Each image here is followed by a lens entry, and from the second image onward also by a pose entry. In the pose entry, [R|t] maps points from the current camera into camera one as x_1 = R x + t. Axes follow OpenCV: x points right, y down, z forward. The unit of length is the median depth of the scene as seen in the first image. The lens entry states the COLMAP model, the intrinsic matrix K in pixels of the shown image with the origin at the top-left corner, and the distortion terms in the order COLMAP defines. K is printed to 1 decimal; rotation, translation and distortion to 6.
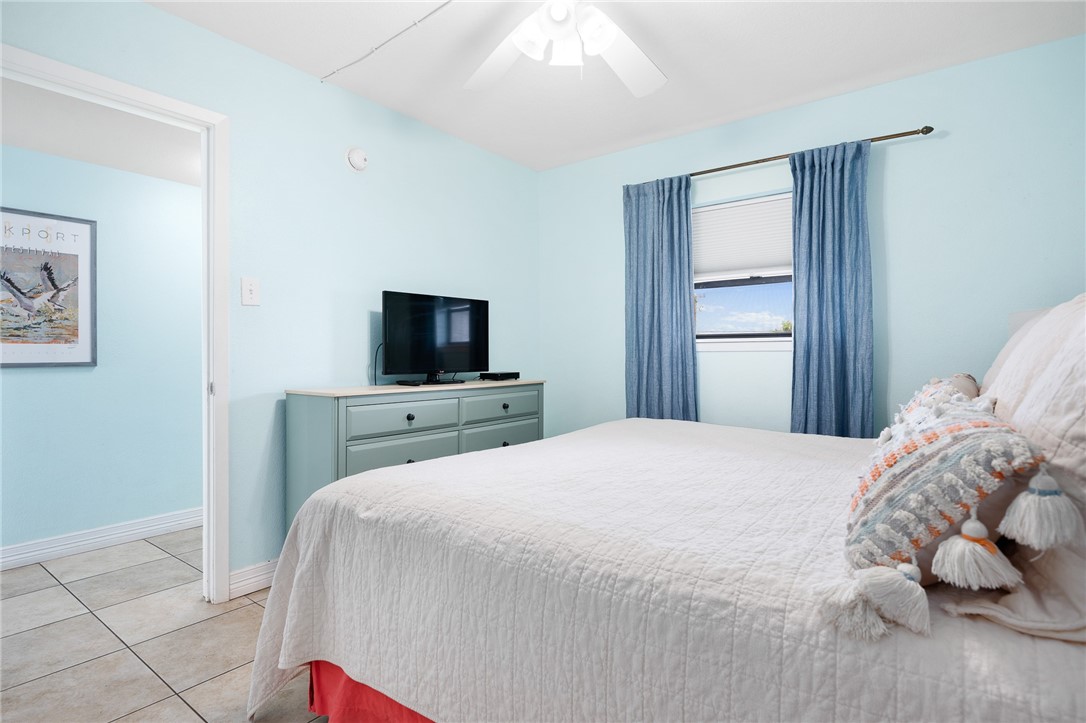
lens RADIAL K [[567.1, 0, 546.6], [0, 567.1, 354.9], [0, 0, 1]] dist [-0.004246, 0.001308]
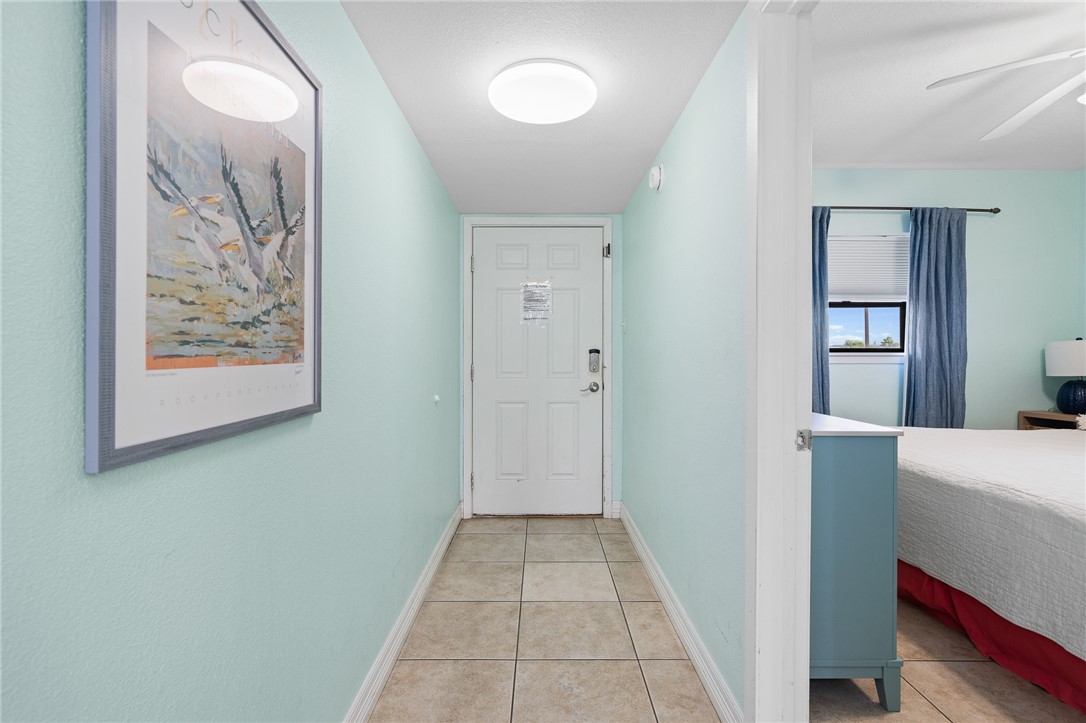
lens RADIAL K [[525.9, 0, 538.2], [0, 525.9, 356.5], [0, 0, 1]] dist [0.001491, 0.000848]
pose [[0.786531, -0.001203, 0.617549, -0.936489], [-0.001554, 0.999991, 0.003927, -0.025996], [-0.617548, -0.004048, 0.786522, 0.581009]]
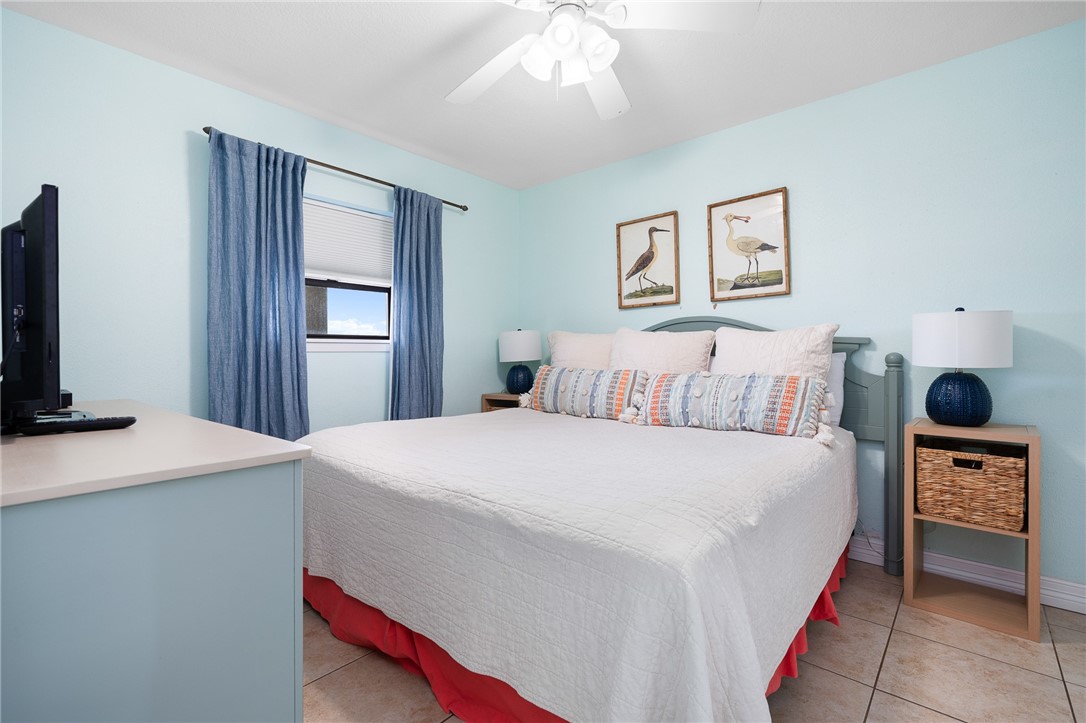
lens RADIAL K [[501.3, 0, 545.3], [0, 501.3, 351.1], [0, 0, 1]] dist [0.002731, 0.000254]
pose [[0.048471, 0.005883, 0.998807, -0.589501], [0.004306, 0.999972, -0.006099, -0.000212], [-0.998815, 0.004596, 0.048444, 0.627998]]
